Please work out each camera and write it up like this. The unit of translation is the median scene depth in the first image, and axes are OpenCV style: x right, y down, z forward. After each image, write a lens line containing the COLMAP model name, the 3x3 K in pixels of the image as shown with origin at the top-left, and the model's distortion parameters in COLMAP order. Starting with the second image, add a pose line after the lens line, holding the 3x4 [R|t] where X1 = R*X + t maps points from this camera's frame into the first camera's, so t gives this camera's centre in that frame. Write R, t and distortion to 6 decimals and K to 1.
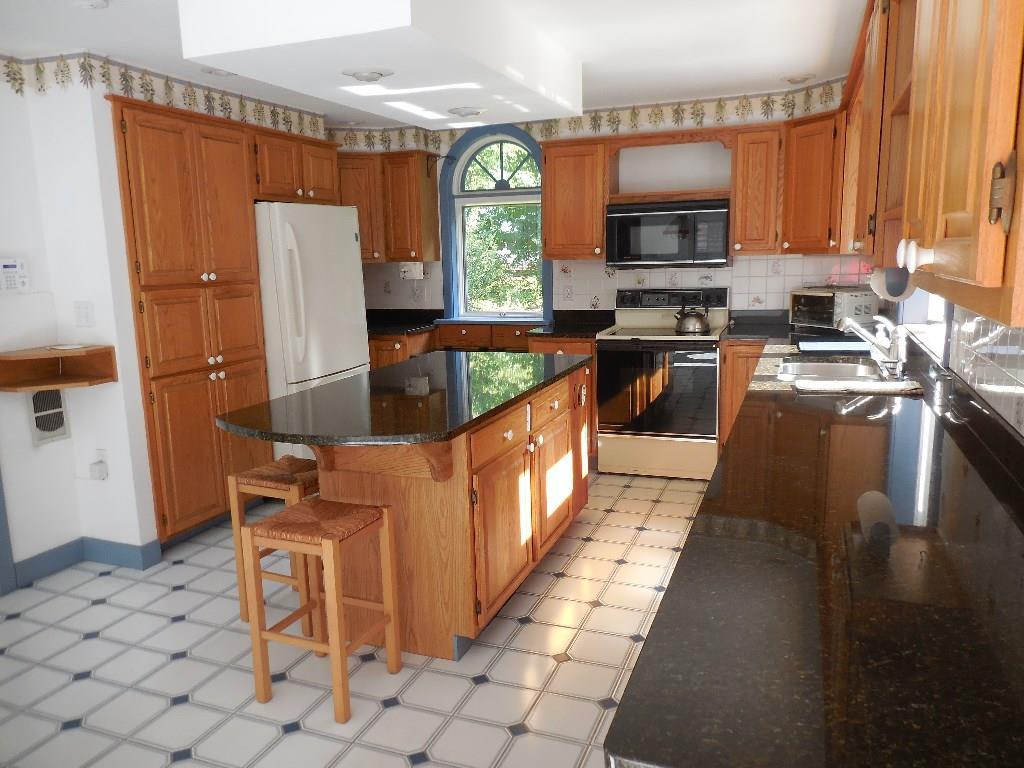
lens RADIAL K [[761.3, 0, 512.6], [0, 761.3, 389.7], [0, 0, 1]] dist [-0.009307, 0.013140]
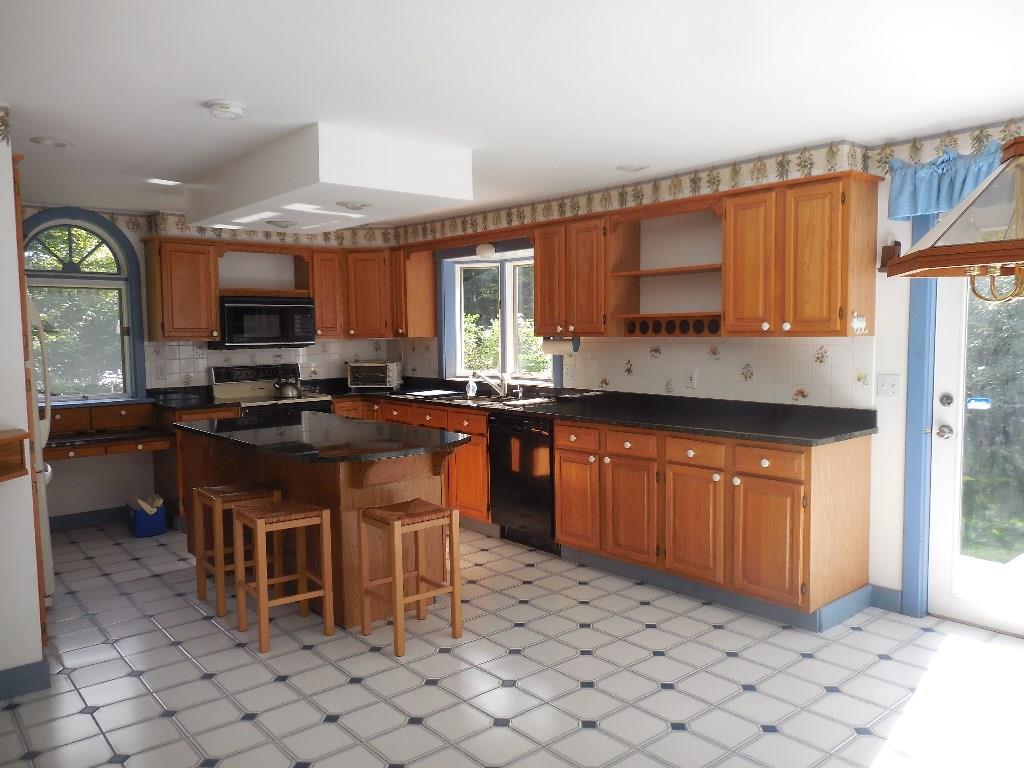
lens RADIAL K [[761.3, 0, 506.7], [0, 761.3, 390.2], [0, 0, 1]] dist [-0.009307, 0.013140]
pose [[0.468848, -0.043226, 0.882221, -0.727354], [0.160671, 0.986312, -0.037062, 0.018456], [-0.868543, 0.159124, 0.469375, 0.078631]]
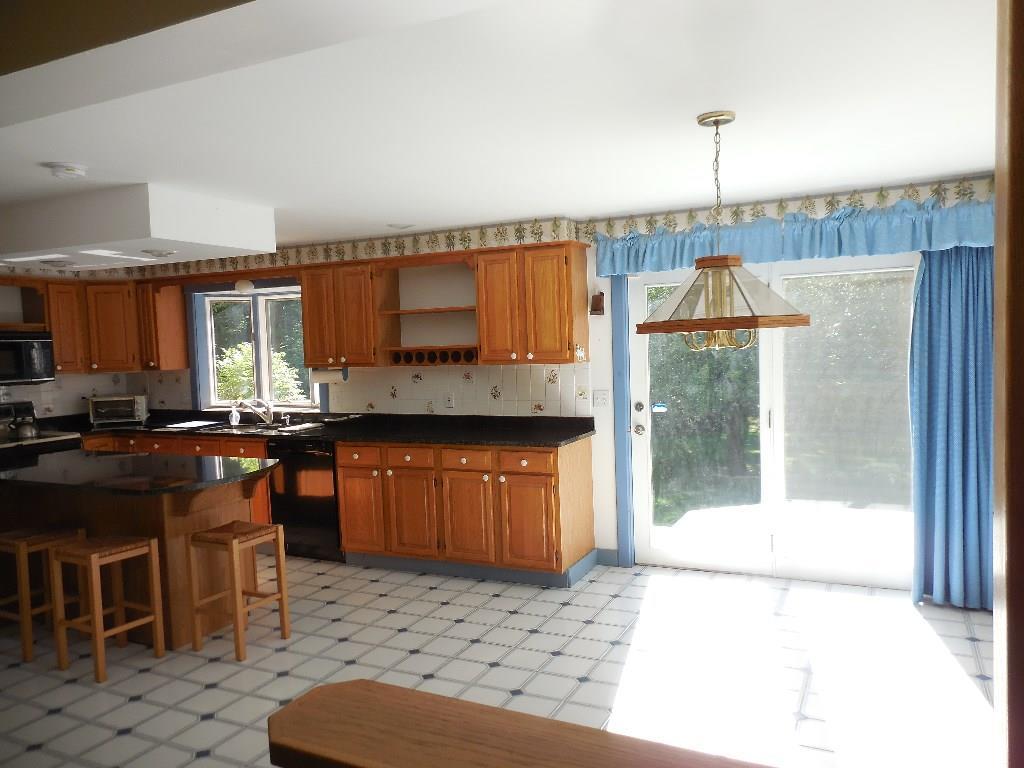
lens RADIAL K [[761.3, 0, 513.0], [0, 761.3, 383.8], [0, 0, 1]] dist [-0.009307, 0.013140]
pose [[0.069911, -0.024634, 0.997249, -0.916860], [0.211431, 0.977348, 0.009321, -0.008047], [-0.974889, 0.210198, 0.073536, 0.141806]]
